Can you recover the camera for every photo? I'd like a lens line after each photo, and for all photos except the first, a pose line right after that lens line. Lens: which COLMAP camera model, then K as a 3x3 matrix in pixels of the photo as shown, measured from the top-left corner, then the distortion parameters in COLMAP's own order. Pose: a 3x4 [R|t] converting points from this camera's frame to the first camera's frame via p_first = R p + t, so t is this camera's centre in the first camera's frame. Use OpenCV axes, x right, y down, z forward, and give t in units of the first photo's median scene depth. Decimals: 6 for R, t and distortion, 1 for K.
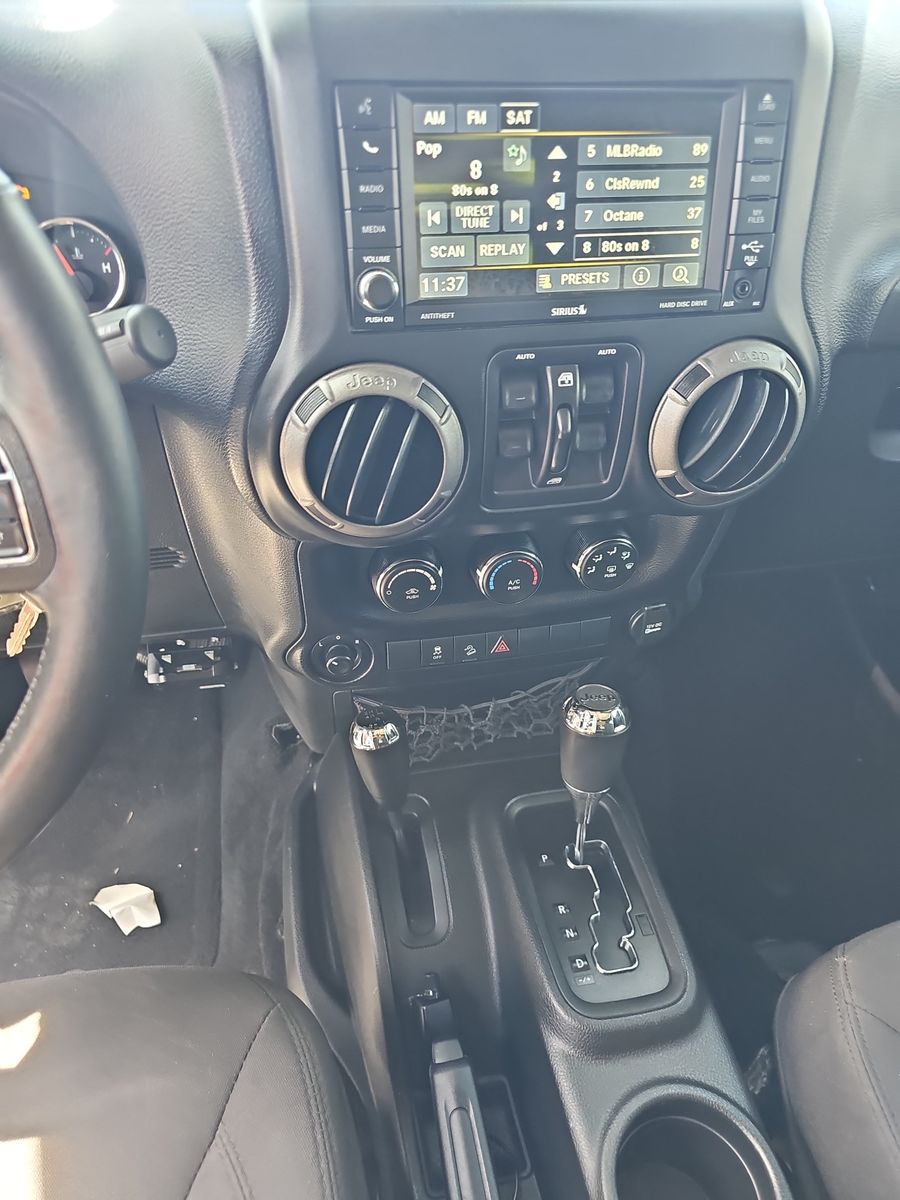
lens RADIAL K [[808.2, 0, 450.0], [0, 808.2, 600.0], [0, 0, 1]] dist [0.003142, -0.003806]
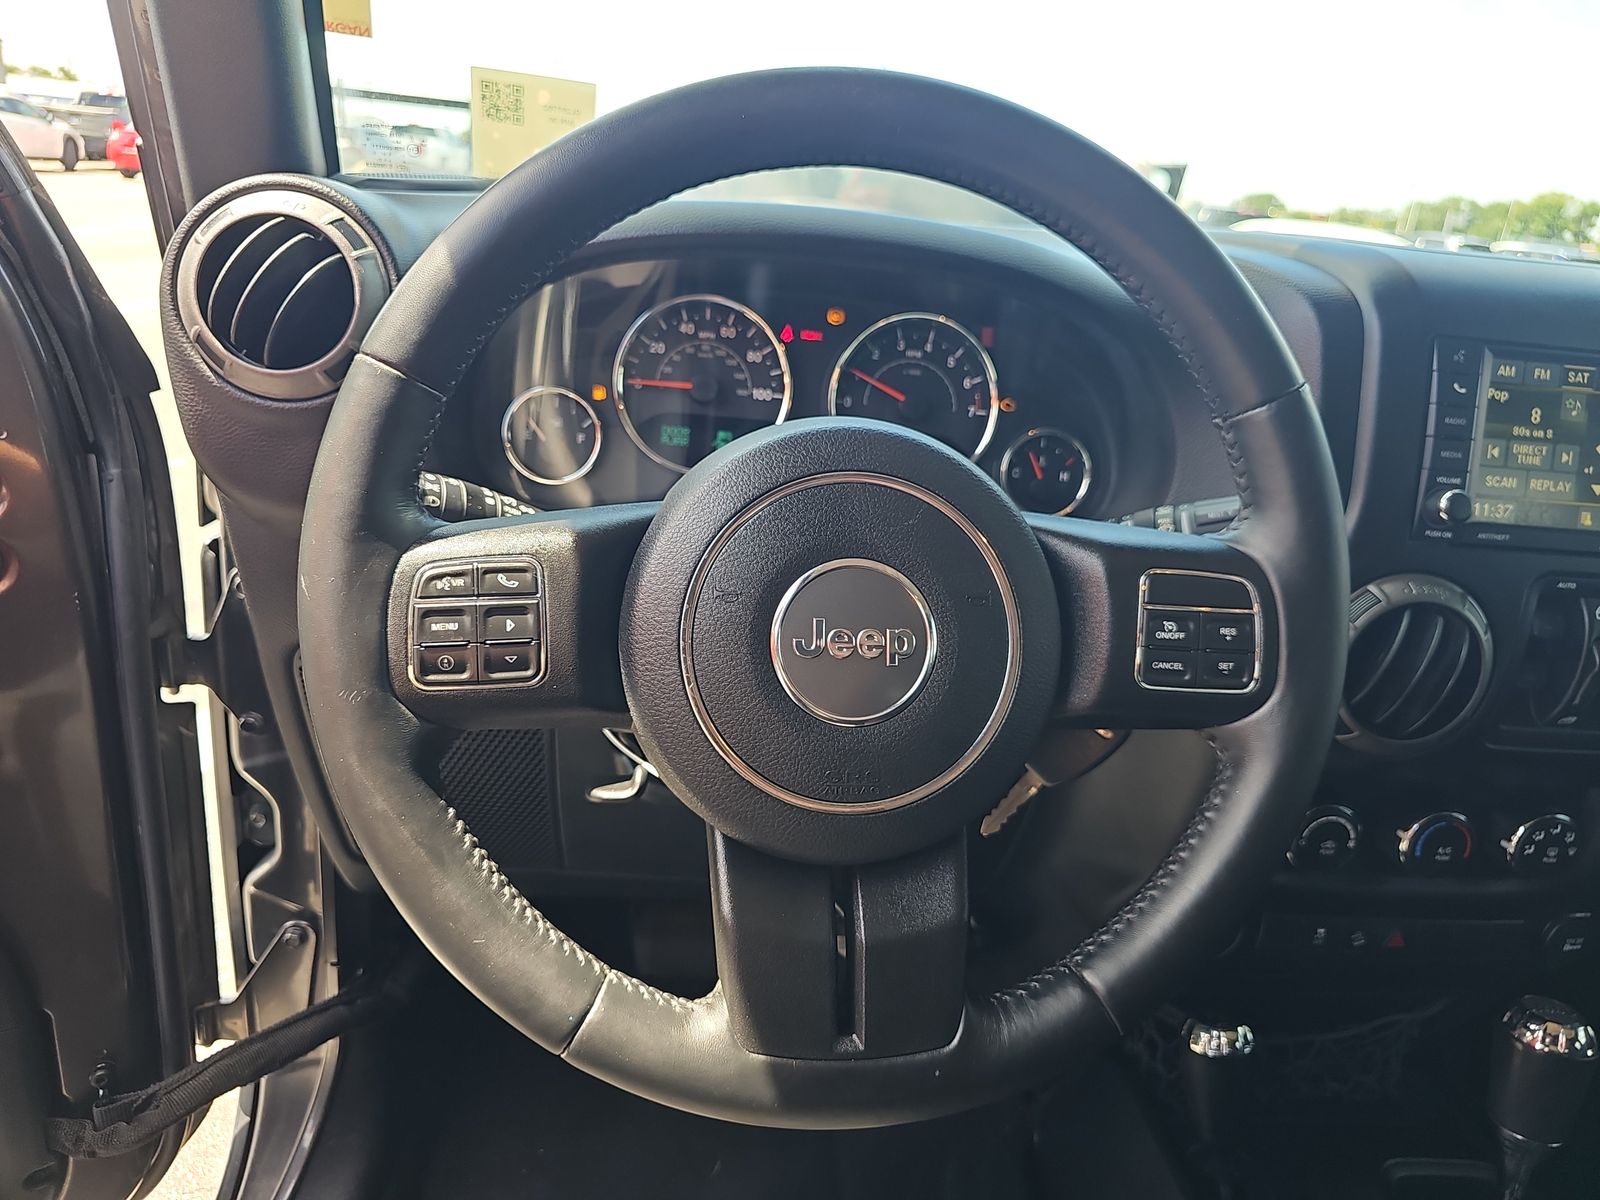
lens RADIAL K [[1101.8, 0, 800.0], [0, 1101.8, 600.0], [0, 0, 1]] dist [0.002890, 0.002598]
pose [[0.991369, 0.101892, -0.082501, -0.784511], [-0.124537, 0.928547, -0.349702, 0.334436], [0.040974, 0.356958, 0.933221, -0.333082]]
